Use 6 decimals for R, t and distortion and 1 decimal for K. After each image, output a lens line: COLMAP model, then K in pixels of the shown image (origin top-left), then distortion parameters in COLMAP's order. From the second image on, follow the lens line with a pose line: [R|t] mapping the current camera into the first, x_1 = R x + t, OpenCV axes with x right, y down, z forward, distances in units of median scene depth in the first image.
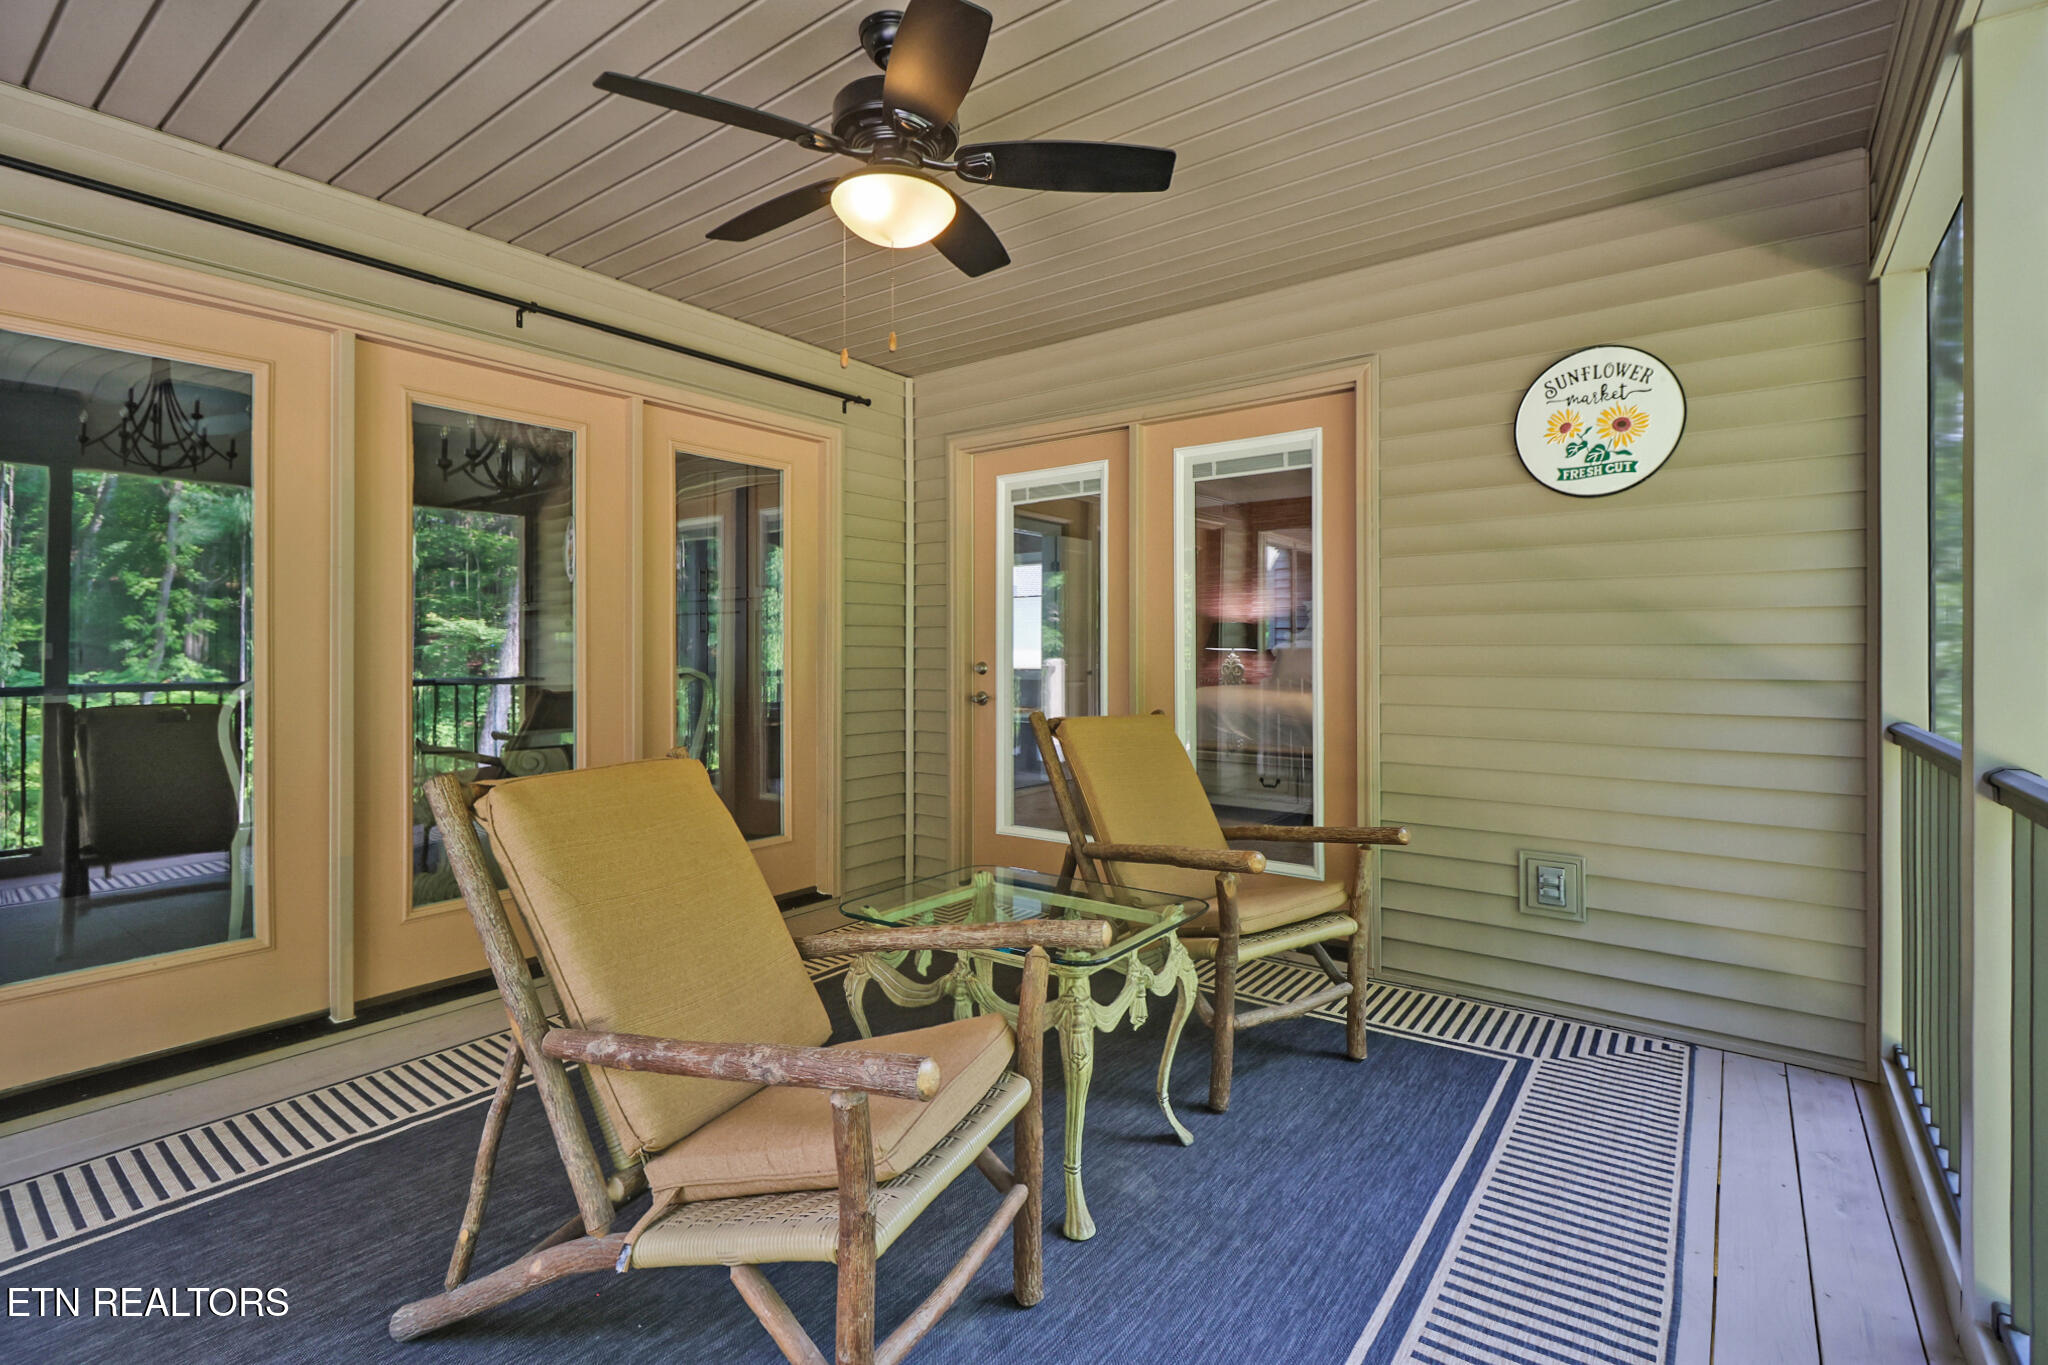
lens RADIAL K [[934.0, 0, 1012.2], [0, 934.0, 650.9], [0, 0, 1]] dist [-0.018139, 0.000621]
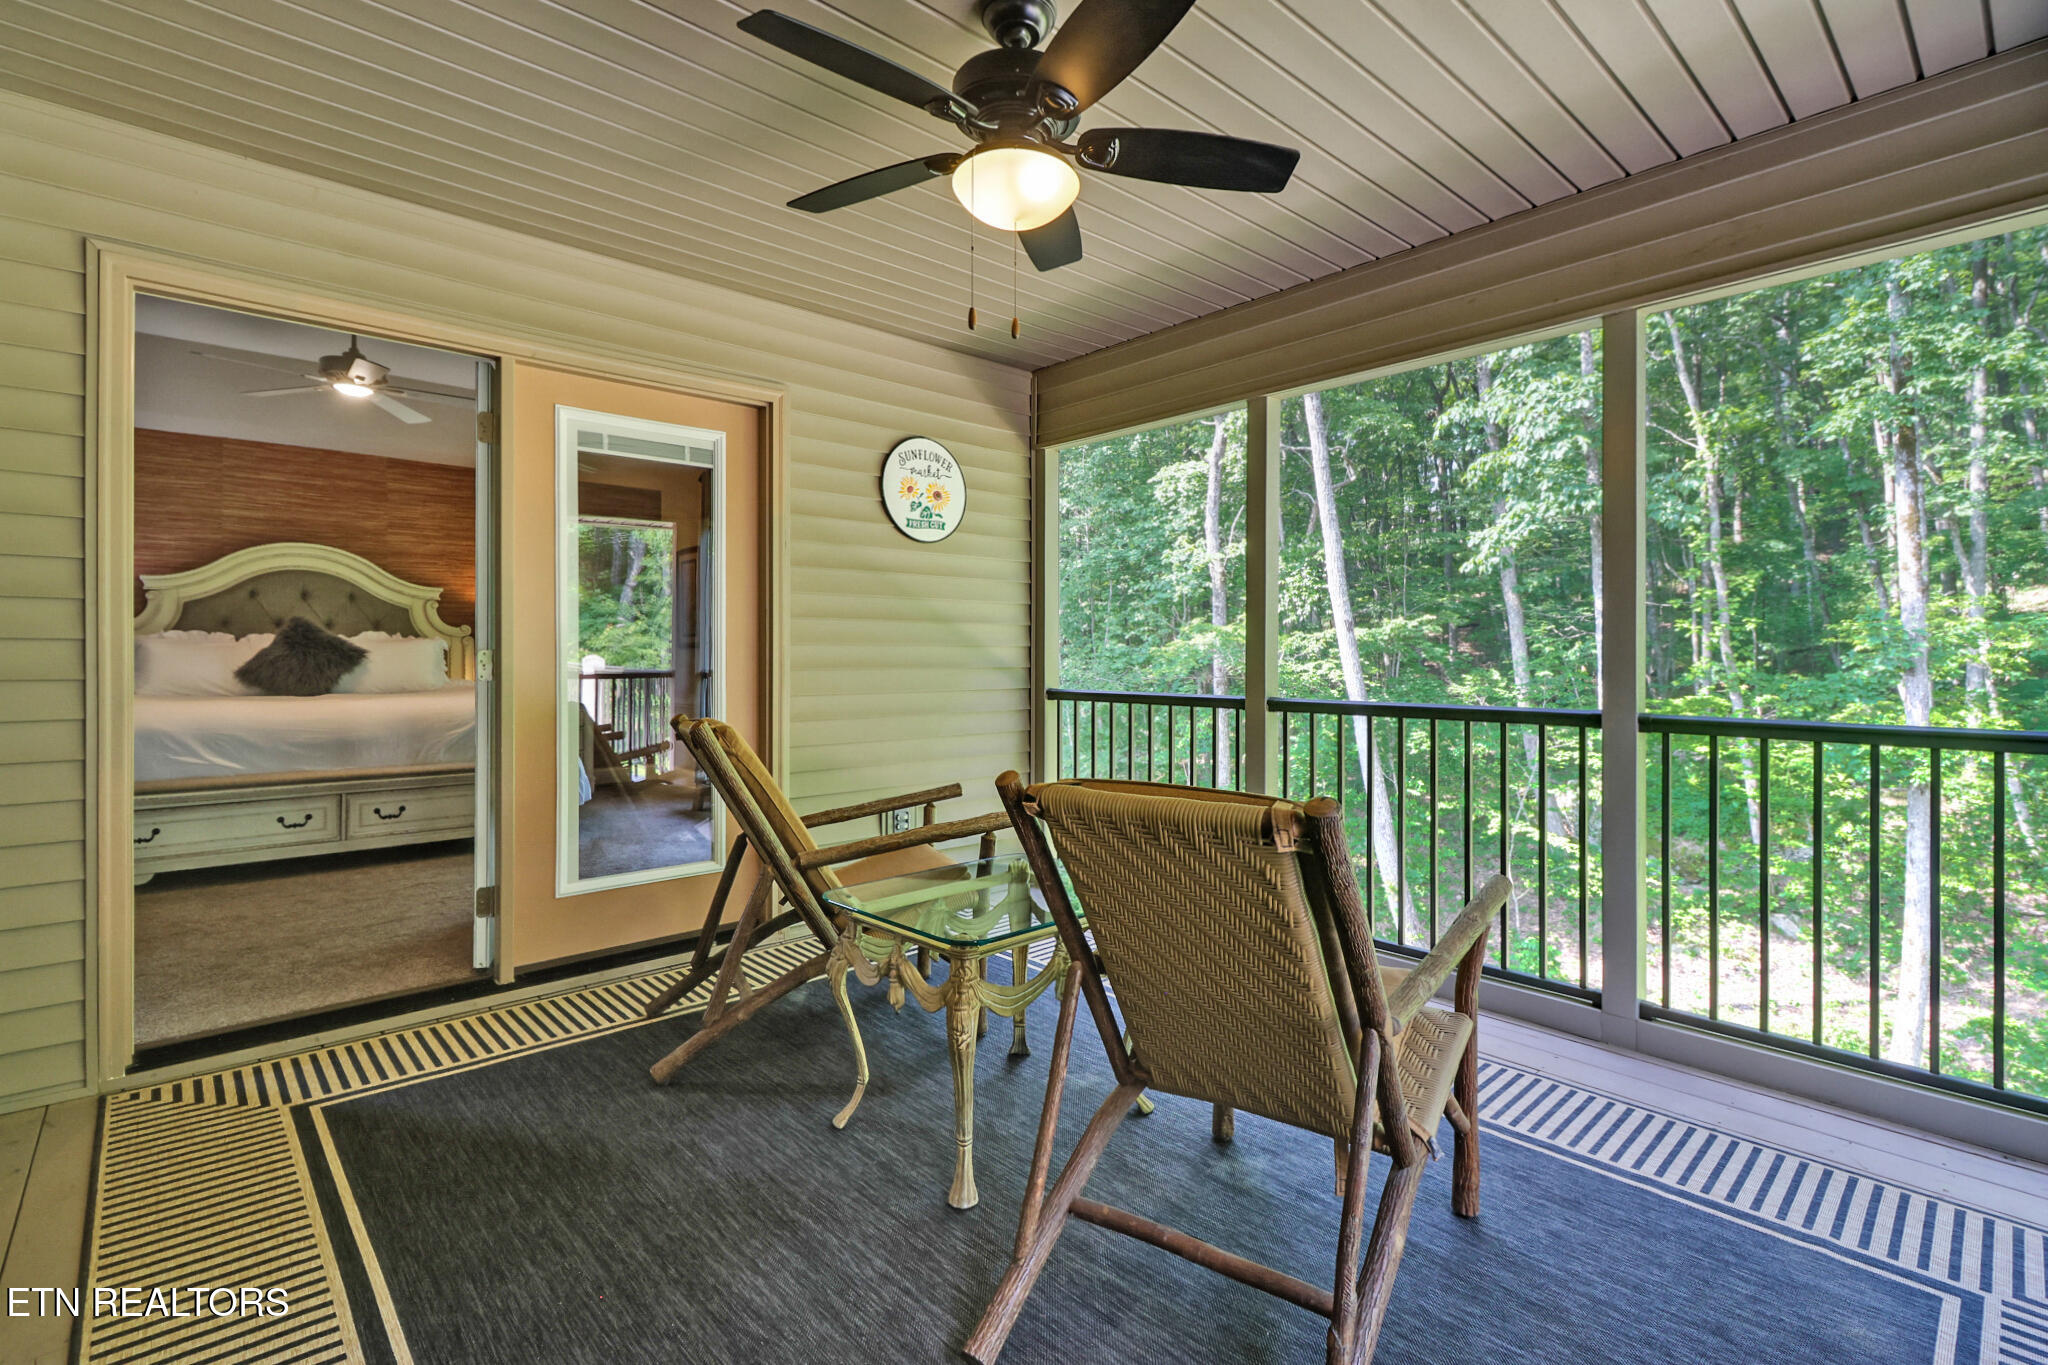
lens RADIAL K [[934.0, 0, 1012.2], [0, 934.0, 650.9], [0, 0, 1]] dist [-0.018139, 0.000621]
pose [[0.170229, 0.008232, 0.985370, -0.747886], [0.003751, 0.999952, -0.009001, 0.013574], [-0.985397, 0.005228, 0.170190, 0.613640]]
